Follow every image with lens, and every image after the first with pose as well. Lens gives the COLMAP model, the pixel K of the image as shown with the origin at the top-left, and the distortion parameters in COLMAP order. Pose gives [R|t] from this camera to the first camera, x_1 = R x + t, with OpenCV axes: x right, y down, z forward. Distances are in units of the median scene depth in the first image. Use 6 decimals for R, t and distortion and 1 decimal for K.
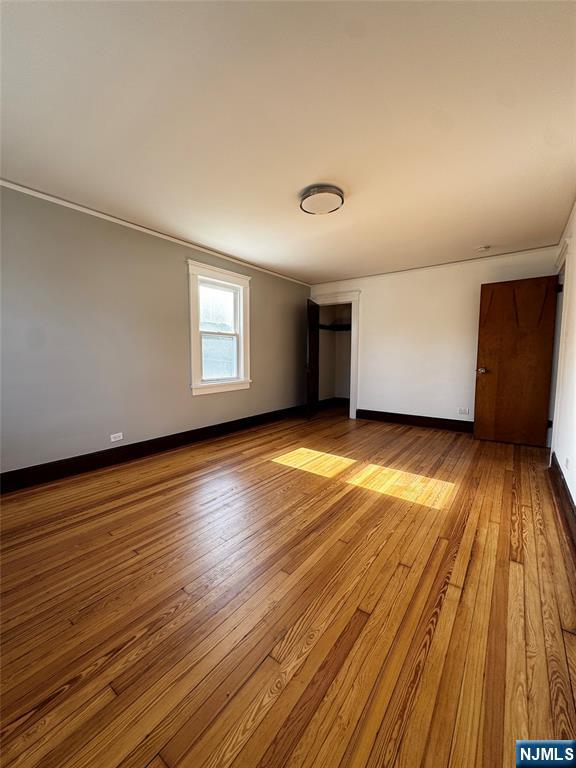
lens RADIAL K [[305.4, 0, 286.5], [0, 305.4, 382.8], [0, 0, 1]] dist [-0.006035, 0.000311]
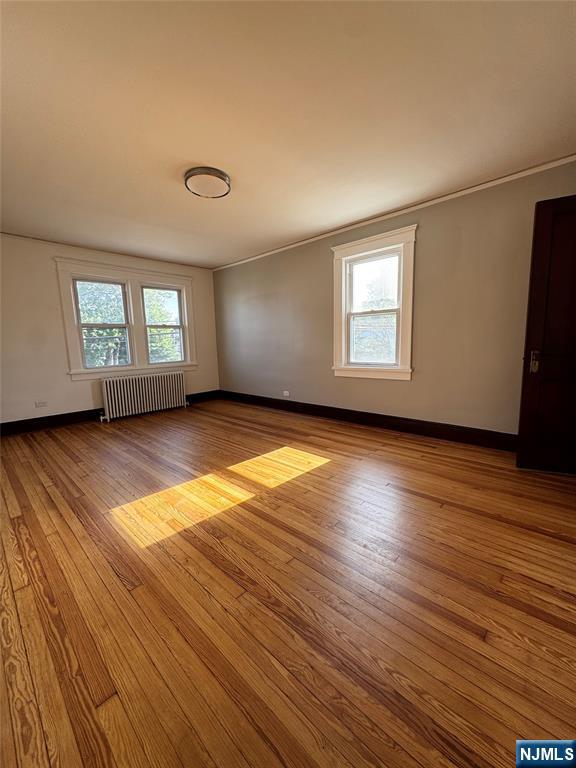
lens RADIAL K [[305.4, 0, 289.2], [0, 305.4, 382.4], [0, 0, 1]] dist [-0.006035, 0.000311]
pose [[-0.102061, 0.136415, -0.985380, 0.992008], [-0.059768, 0.987923, 0.142957, -0.101311], [0.992981, 0.073485, -0.092675, 1.209018]]
